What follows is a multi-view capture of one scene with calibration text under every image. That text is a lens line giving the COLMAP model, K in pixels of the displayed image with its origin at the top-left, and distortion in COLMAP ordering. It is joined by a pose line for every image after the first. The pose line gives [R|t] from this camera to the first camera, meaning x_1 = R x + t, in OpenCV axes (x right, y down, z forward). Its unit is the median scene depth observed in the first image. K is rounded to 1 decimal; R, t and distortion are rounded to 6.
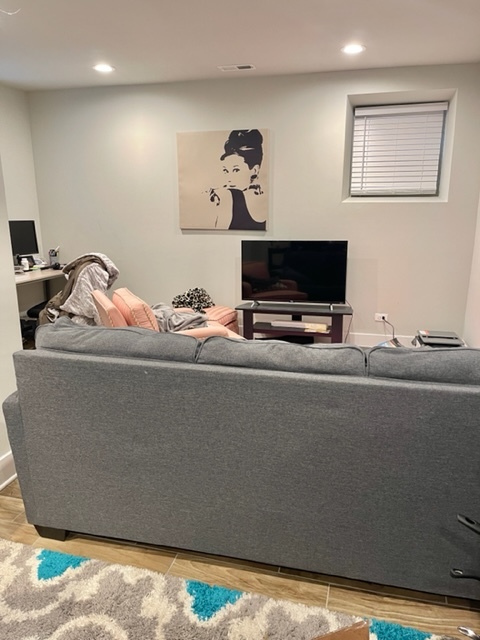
lens RADIAL K [[486.7, 0, 240.2], [0, 486.7, 318.2], [0, 0, 1]] dist [0.052885, -0.049611]
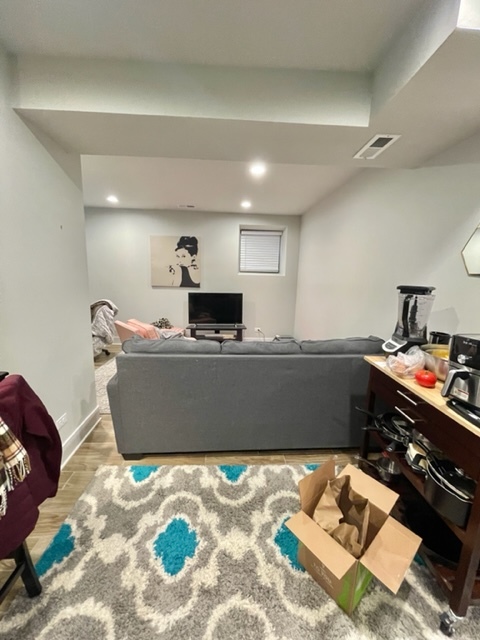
lens RADIAL K [[258.0, 0, 237.4], [0, 258.0, 317.6], [0, 0, 1]] dist [-0.002692, 0.000949]
pose [[0.949744, -0.025646, 0.311977, -0.132826], [0.044432, 0.997592, -0.053256, 0.000669], [-0.309860, 0.064442, 0.948596, -0.013975]]
